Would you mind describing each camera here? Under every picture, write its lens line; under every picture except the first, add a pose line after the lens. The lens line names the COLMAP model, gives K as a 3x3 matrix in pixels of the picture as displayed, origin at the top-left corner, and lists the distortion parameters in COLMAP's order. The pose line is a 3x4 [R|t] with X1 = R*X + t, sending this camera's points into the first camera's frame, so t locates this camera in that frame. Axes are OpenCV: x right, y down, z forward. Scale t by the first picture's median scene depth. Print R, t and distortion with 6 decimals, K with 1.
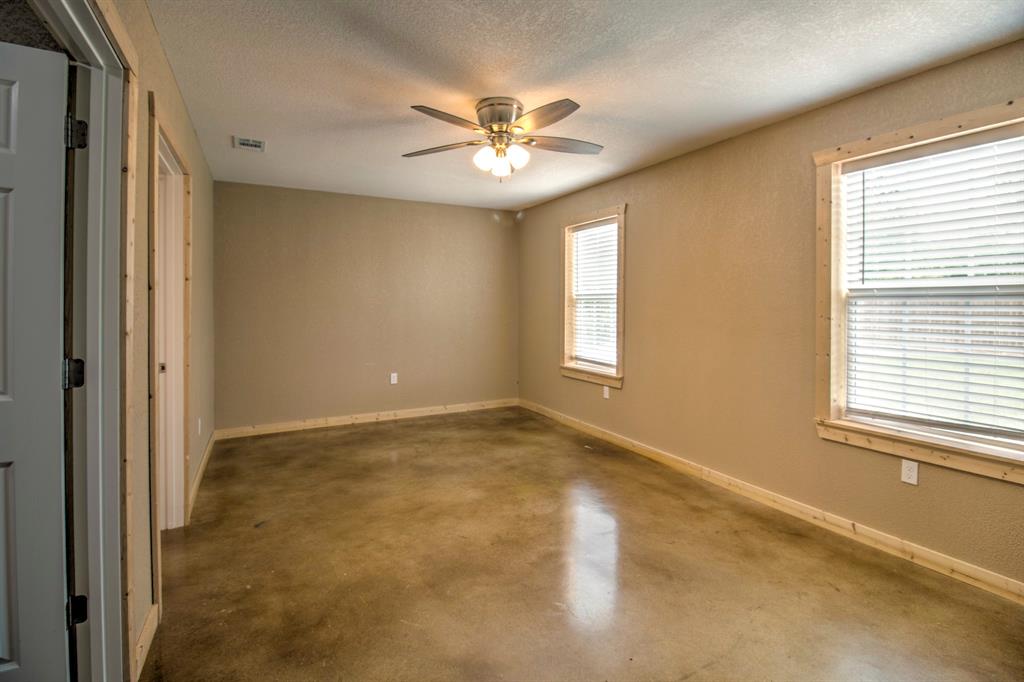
lens RADIAL K [[502.5, 0, 512.9], [0, 502.5, 298.3], [0, 0, 1]] dist [-0.001347, -0.016246]
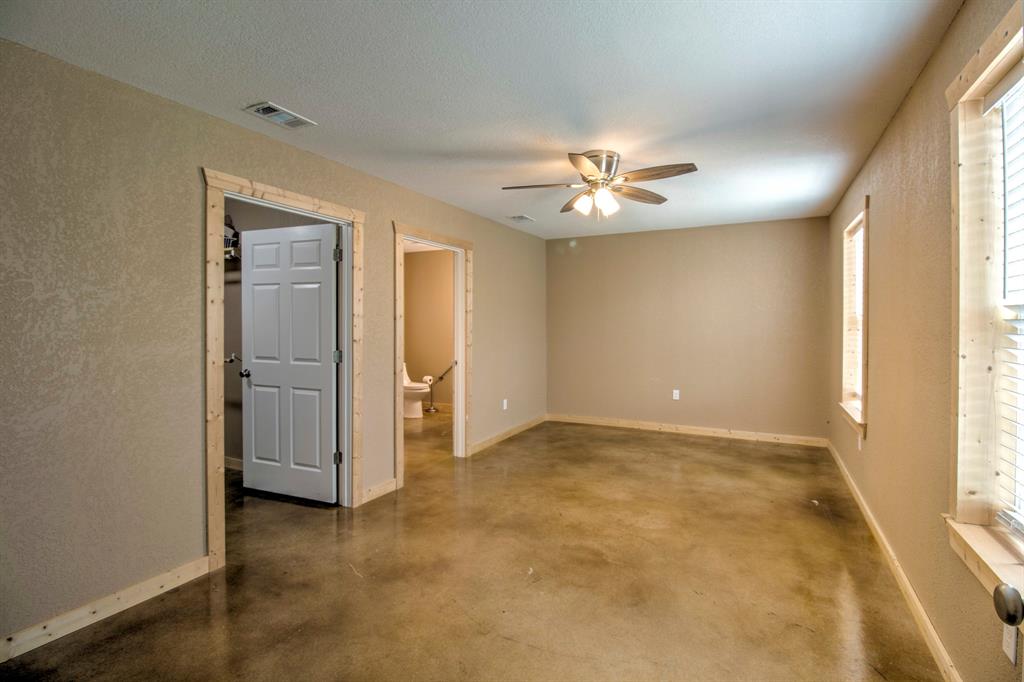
lens RADIAL K [[502.5, 0, 512.9], [0, 502.5, 298.3], [0, 0, 1]] dist [-0.001347, -0.016246]
pose [[0.542769, -0.039485, -0.838953, 0.791299], [0.005920, 0.999049, -0.043190, -0.003941], [0.839861, 0.018476, 0.542487, 0.192830]]
